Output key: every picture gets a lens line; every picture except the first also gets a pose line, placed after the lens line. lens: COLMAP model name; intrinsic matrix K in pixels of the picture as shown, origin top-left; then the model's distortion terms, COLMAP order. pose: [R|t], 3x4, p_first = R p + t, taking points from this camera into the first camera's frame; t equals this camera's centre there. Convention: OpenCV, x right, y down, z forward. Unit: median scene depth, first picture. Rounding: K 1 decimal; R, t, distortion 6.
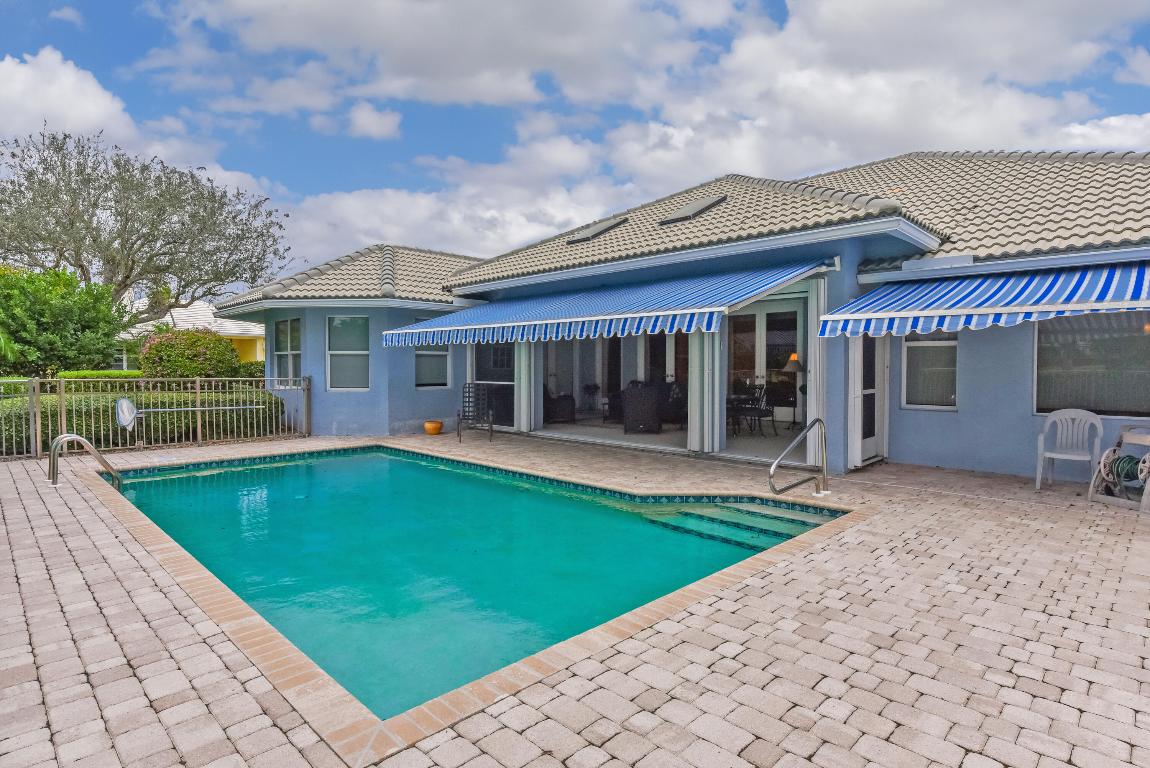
lens RADIAL K [[595.1, 0, 595.4], [0, 595.1, 382.6], [0, 0, 1]] dist [0.003083, -0.003549]
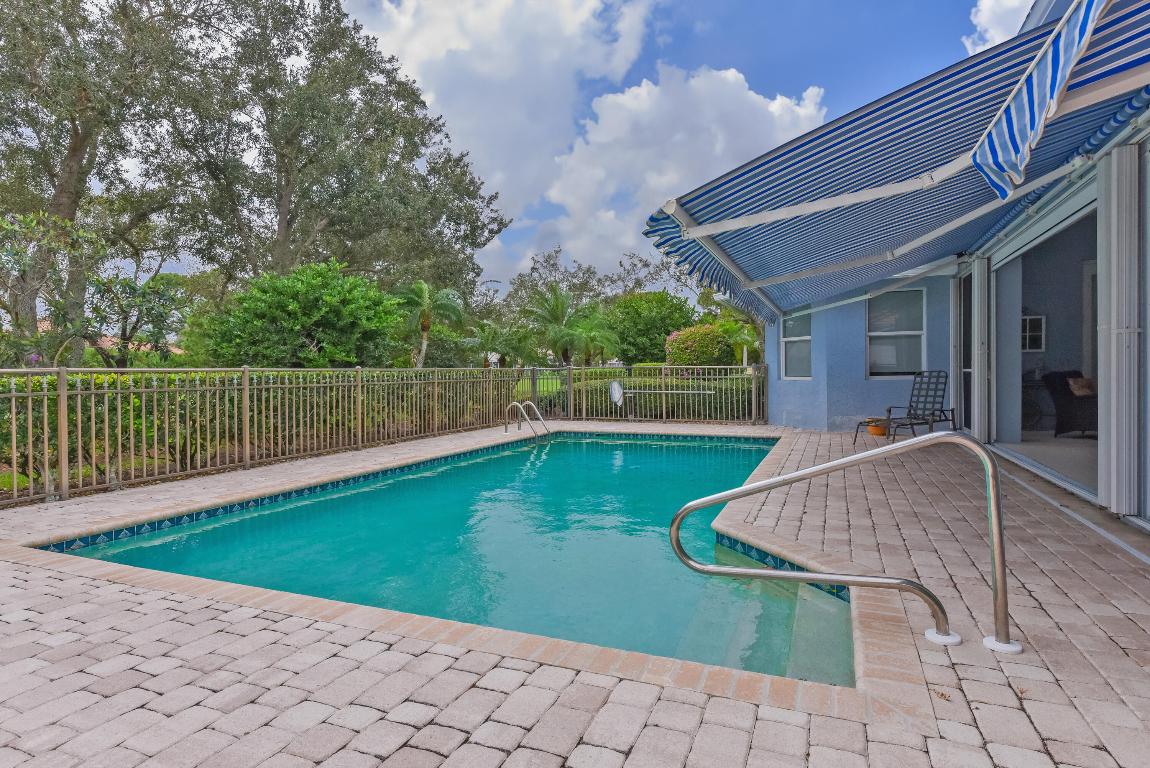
lens RADIAL K [[595.1, 0, 572.9], [0, 595.1, 374.0], [0, 0, 1]] dist [0.003083, -0.003549]
pose [[0.379832, -0.001238, -0.925055, 0.628295], [-0.010865, 0.999924, -0.005799, 0.029106], [0.924992, 0.012253, 0.379789, 0.640672]]
